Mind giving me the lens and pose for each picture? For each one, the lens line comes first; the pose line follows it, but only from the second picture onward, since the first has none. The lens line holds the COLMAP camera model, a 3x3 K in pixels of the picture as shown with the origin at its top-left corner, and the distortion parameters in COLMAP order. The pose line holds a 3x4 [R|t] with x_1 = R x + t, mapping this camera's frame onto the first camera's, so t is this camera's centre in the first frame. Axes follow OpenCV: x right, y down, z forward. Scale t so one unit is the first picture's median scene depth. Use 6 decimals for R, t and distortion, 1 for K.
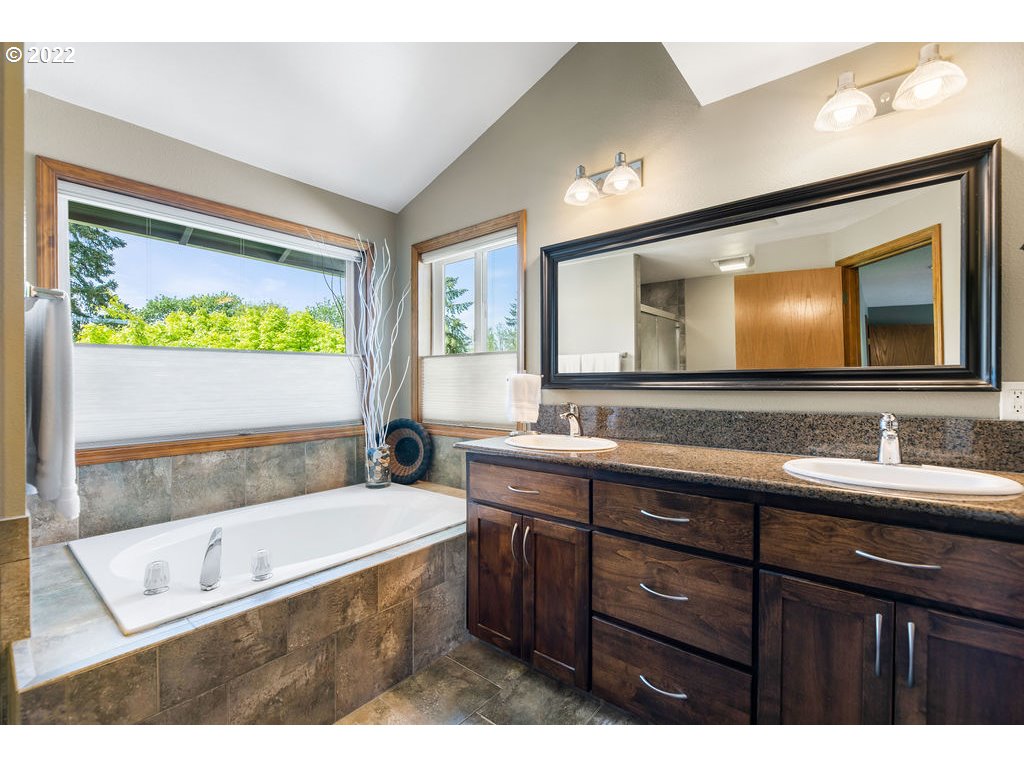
lens RADIAL K [[452.7, 0, 510.5], [0, 452.7, 384.5], [0, 0, 1]] dist [-0.000321, -0.000185]
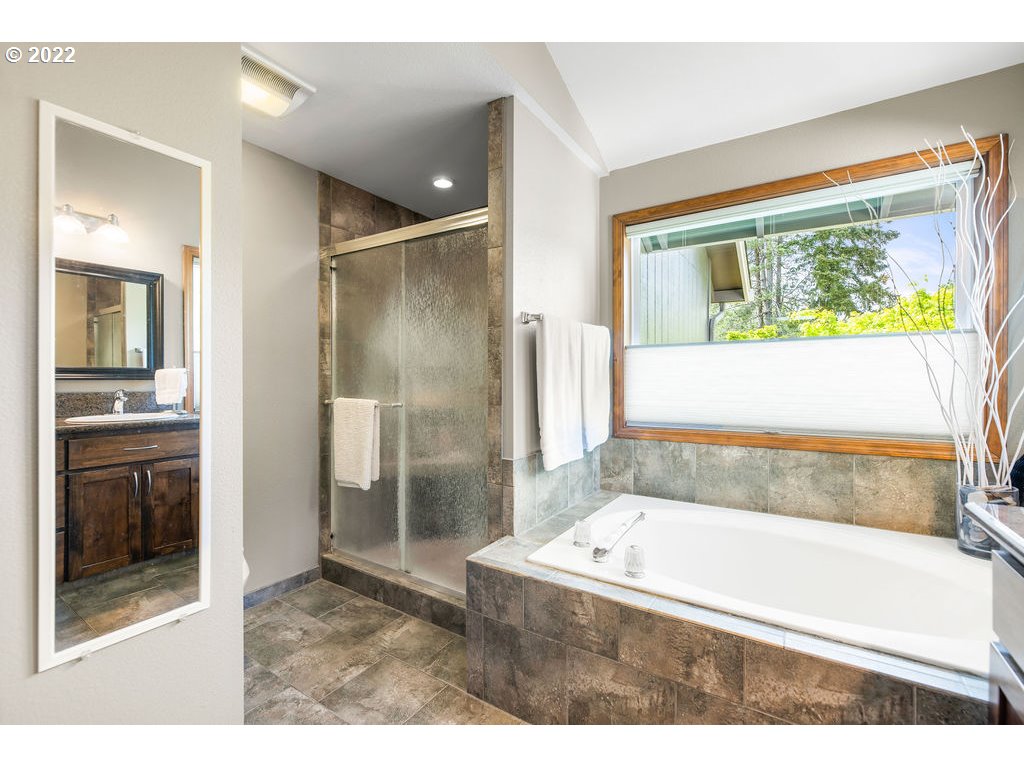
lens RADIAL K [[452.6, 0, 510.2], [0, 452.6, 376.9], [0, 0, 1]] dist [-0.001428, 0.000200]
pose [[0.115193, 0.003119, -0.993338, 0.262026], [-0.002450, 0.999993, 0.002856, -0.002390], [0.993340, 0.002105, 0.115200, 0.413354]]
